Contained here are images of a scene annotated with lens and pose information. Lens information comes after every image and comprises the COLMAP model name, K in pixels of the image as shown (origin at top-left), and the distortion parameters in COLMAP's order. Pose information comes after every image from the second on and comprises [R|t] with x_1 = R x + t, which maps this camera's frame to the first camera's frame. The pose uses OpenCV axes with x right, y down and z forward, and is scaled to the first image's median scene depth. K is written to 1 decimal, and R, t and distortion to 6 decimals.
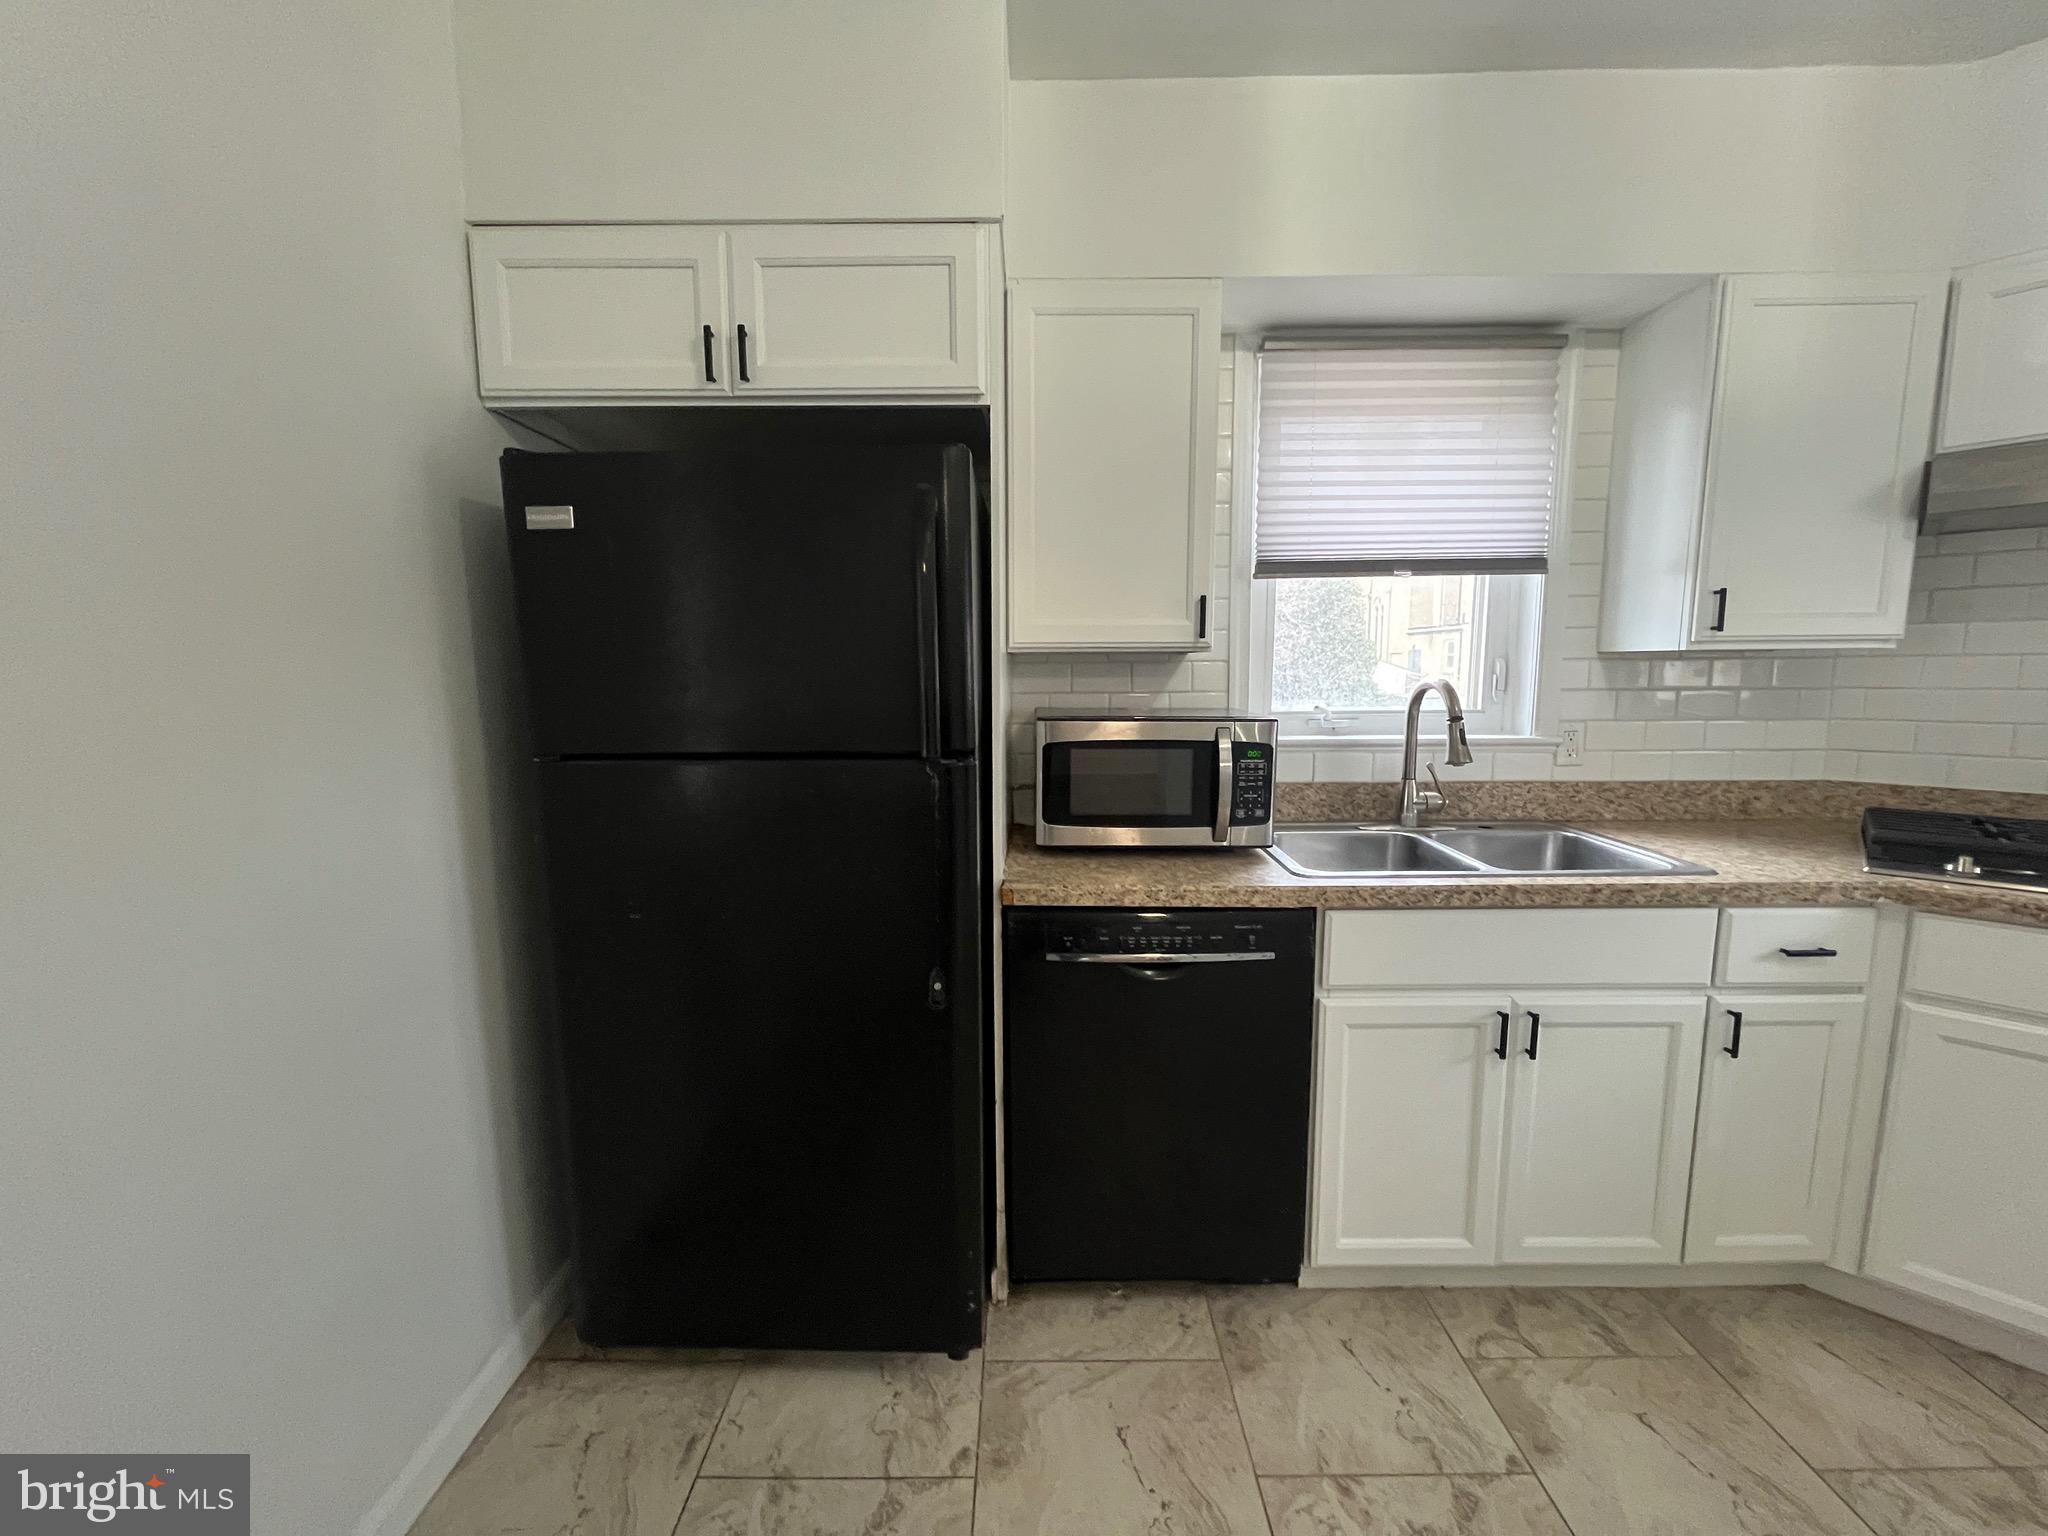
lens RADIAL K [[823.2, 0, 1027.4], [0, 823.2, 775.1], [0, 0, 1]] dist [-0.001274, -0.000833]
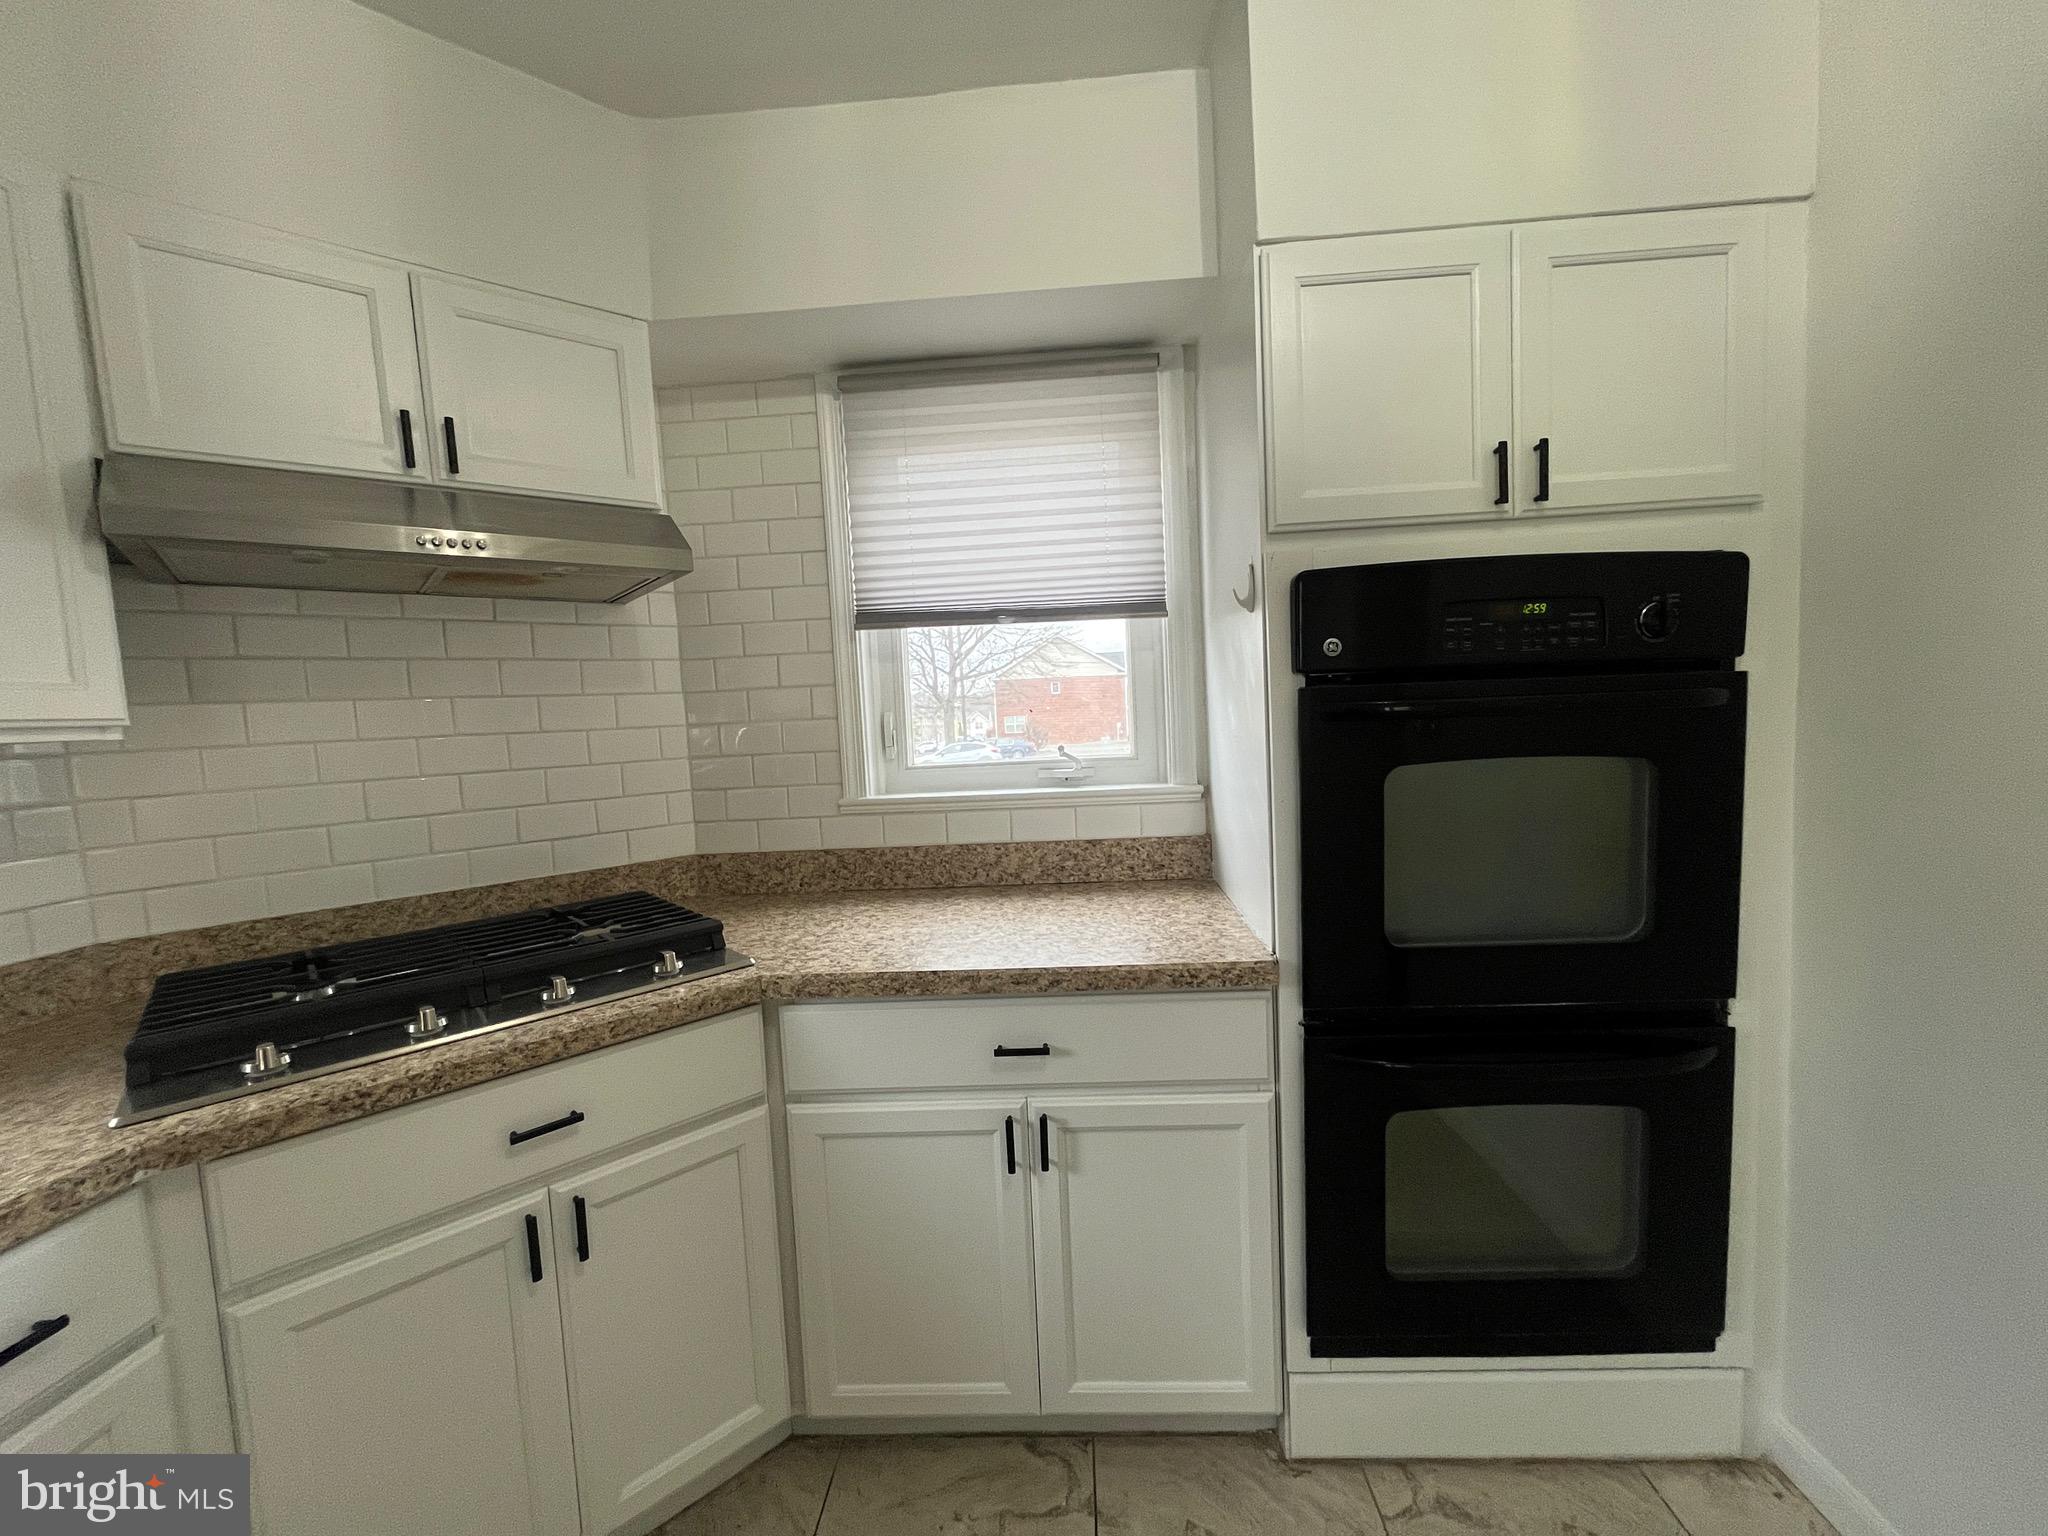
lens RADIAL K [[823.2, 0, 1028.6], [0, 823.2, 774.9], [0, 0, 1]] dist [-0.001274, -0.000833]
pose [[0.049715, -0.071482, 0.996202, 0.475579], [0.176333, 0.982396, 0.061691, -0.044365], [-0.983074, 0.172596, 0.061445, 0.280213]]
